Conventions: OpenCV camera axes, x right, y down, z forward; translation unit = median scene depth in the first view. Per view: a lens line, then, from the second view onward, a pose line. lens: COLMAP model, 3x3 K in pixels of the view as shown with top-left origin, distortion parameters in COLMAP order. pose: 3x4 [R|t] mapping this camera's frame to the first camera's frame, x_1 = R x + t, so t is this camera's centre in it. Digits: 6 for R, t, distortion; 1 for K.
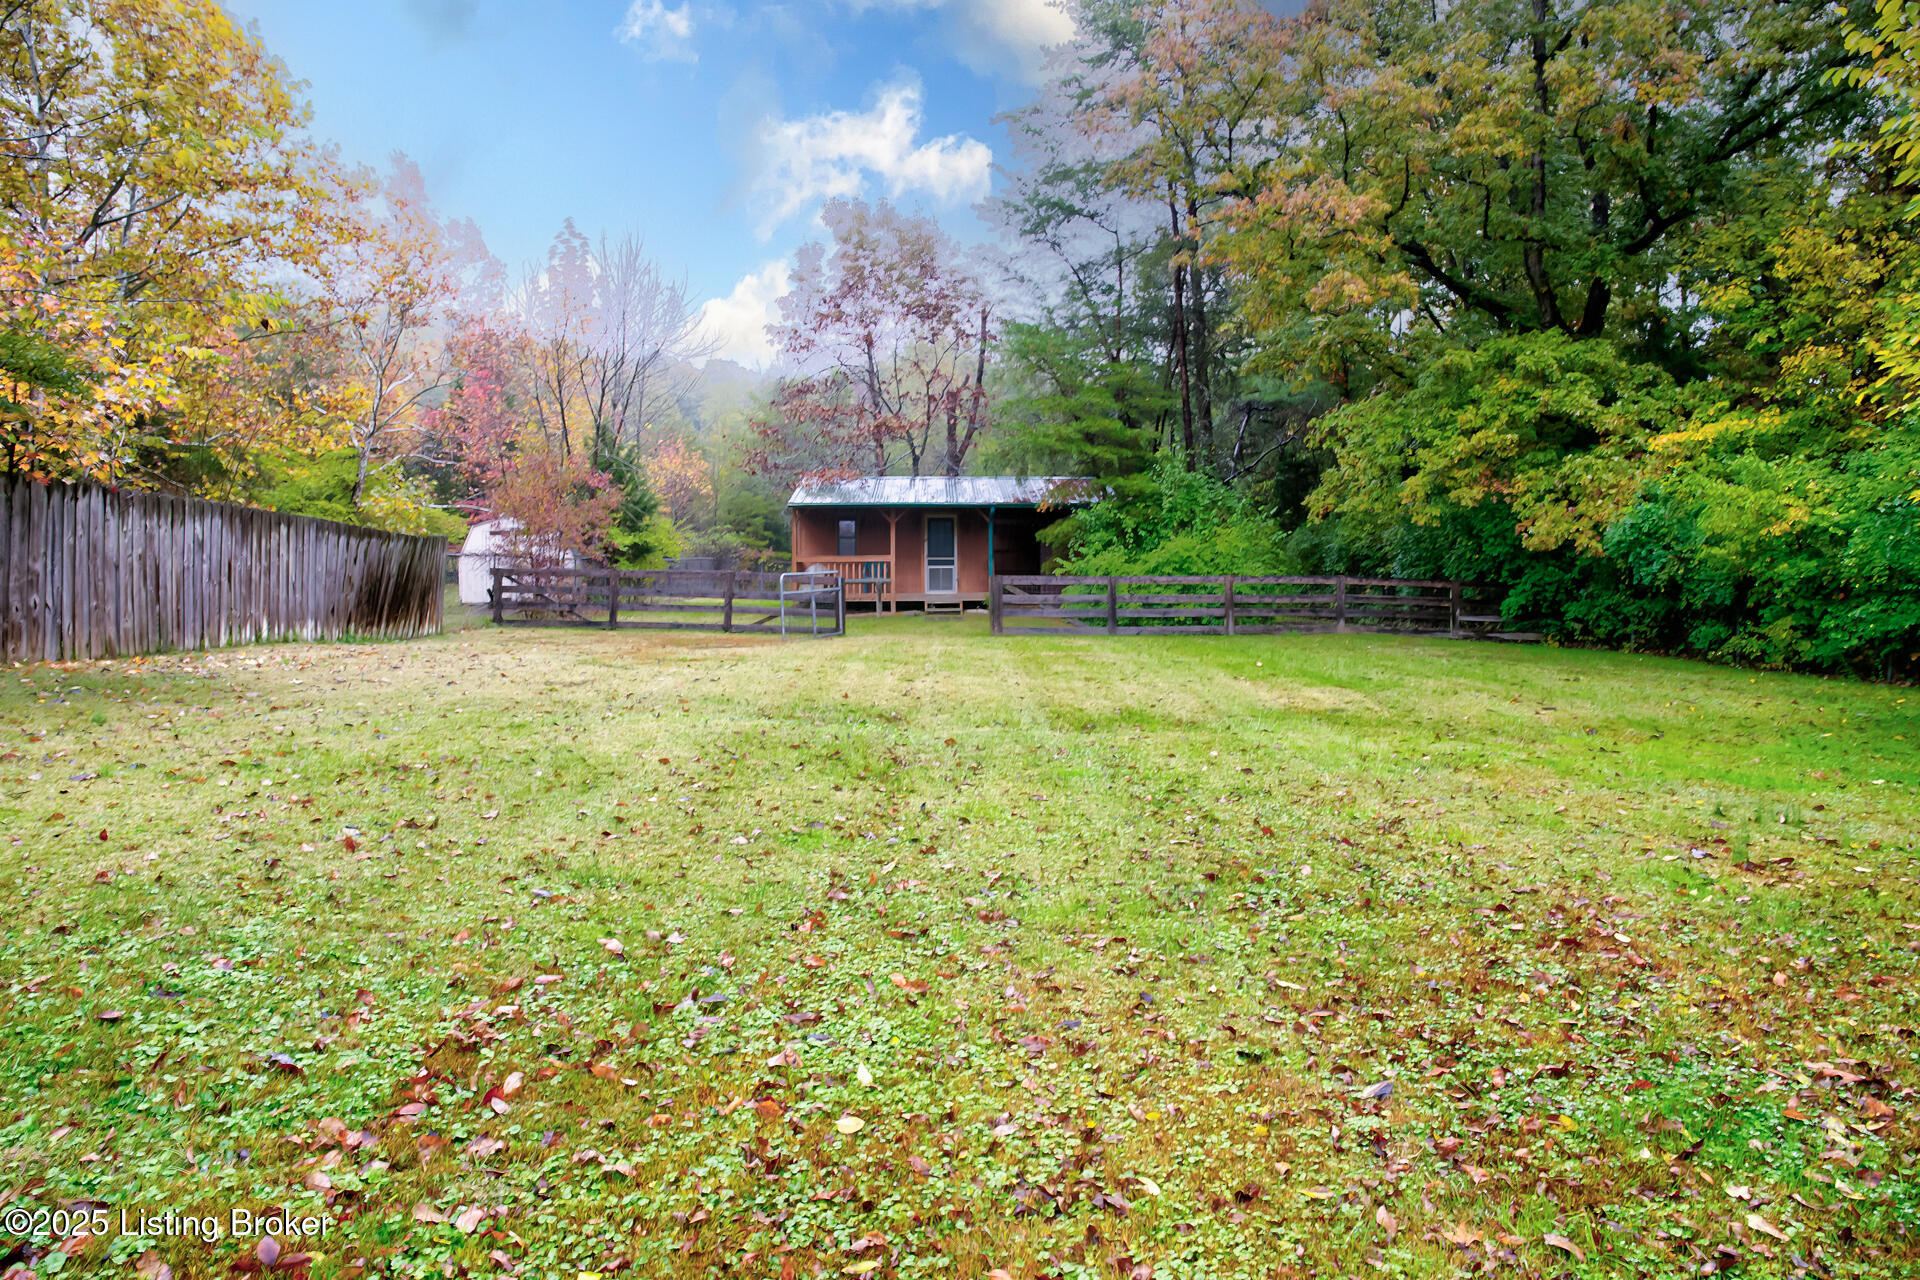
lens RADIAL K [[1296.0, 0, 964.4], [0, 1296.0, 631.9], [0, 0, 1]] dist [-0.031478, 0.029799]
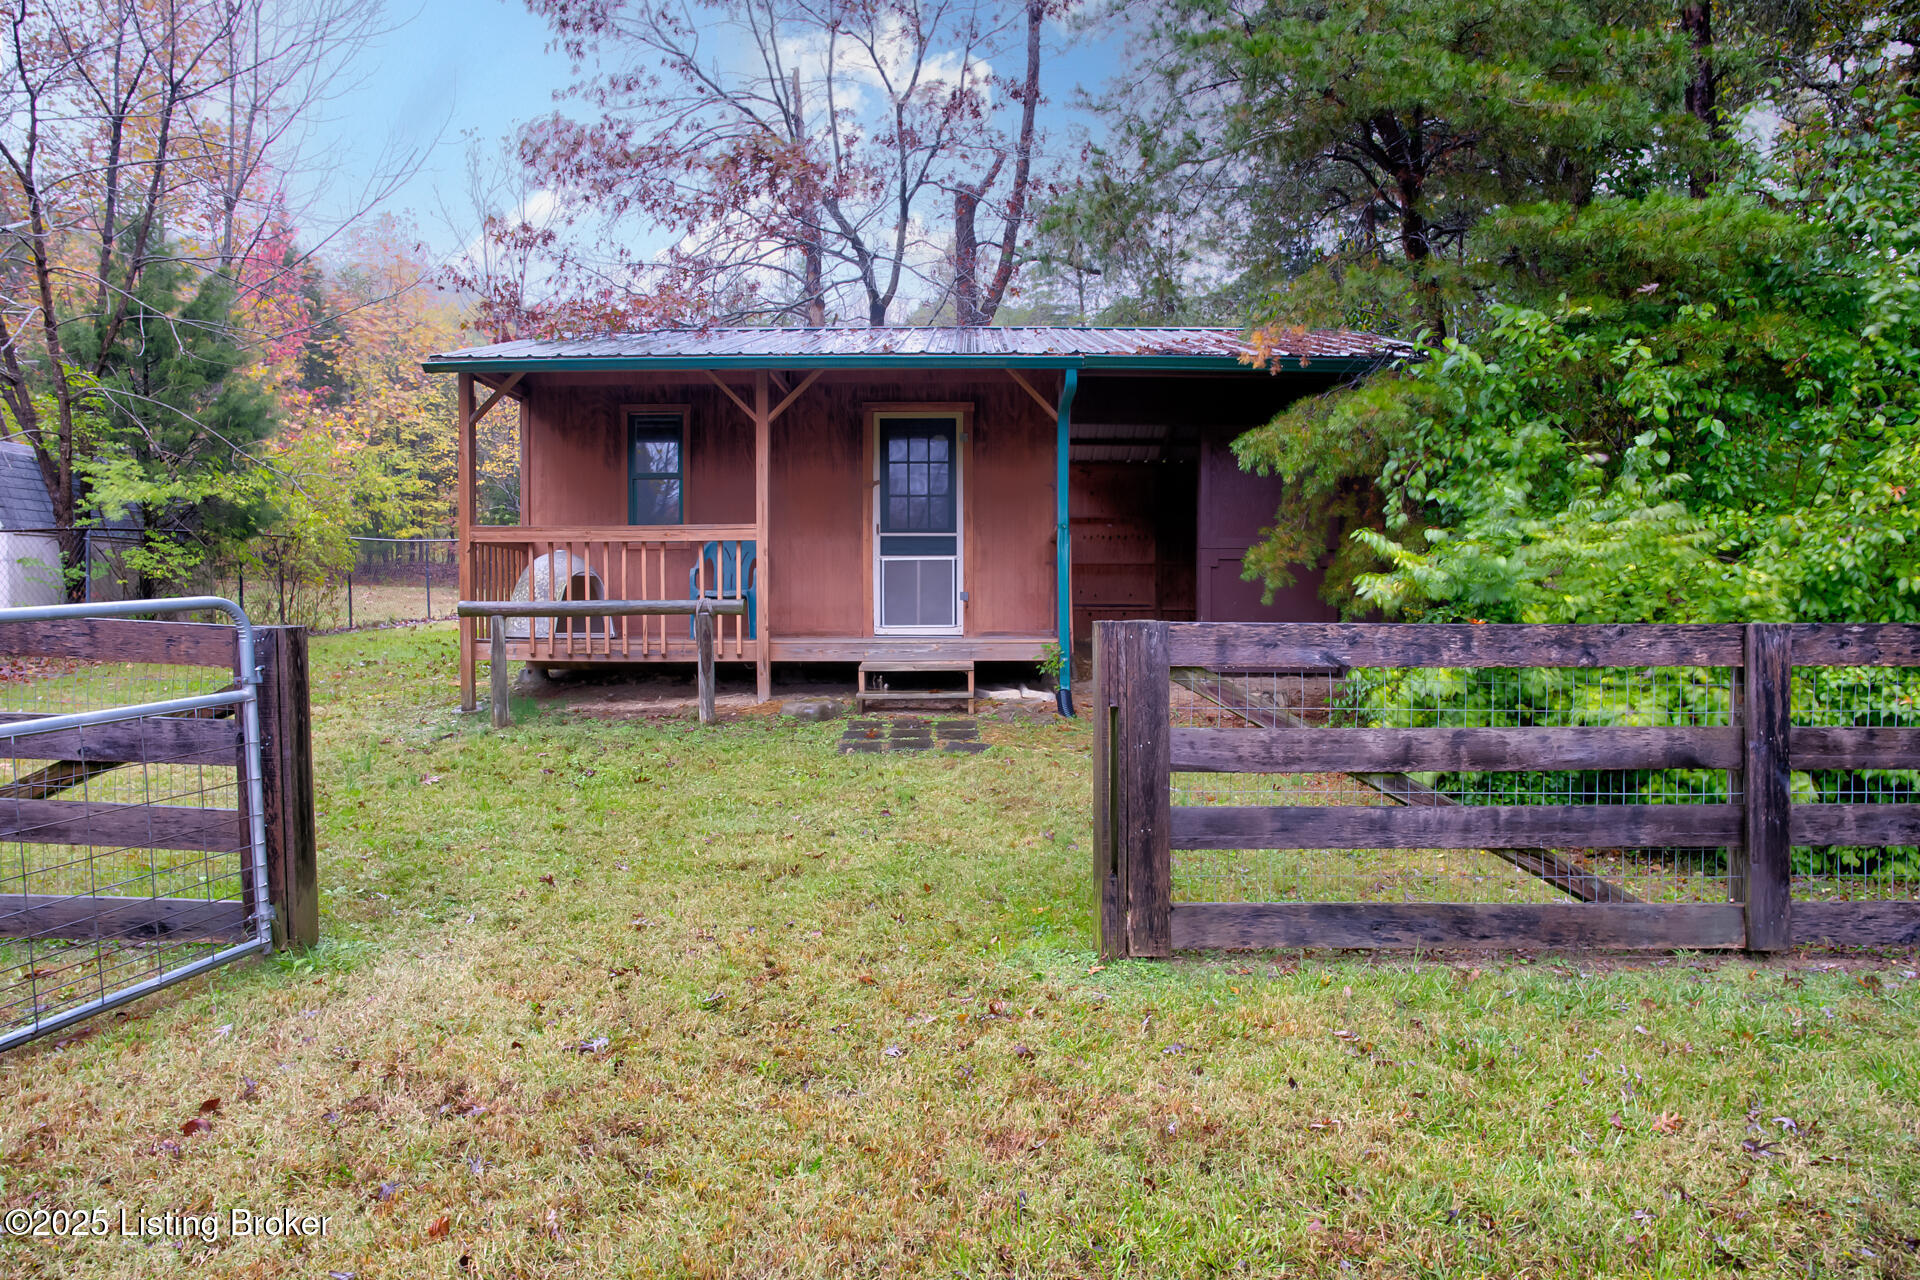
lens RADIAL K [[1296.0, 0, 959.9], [0, 1296.0, 640.3], [0, 0, 1]] dist [-0.031478, 0.029799]
pose [[0.999519, 0.017711, -0.025452, 0.002760], [-0.017513, 0.999815, 0.007961, -0.032257], [0.025588, -0.007511, 0.999644, 0.682209]]
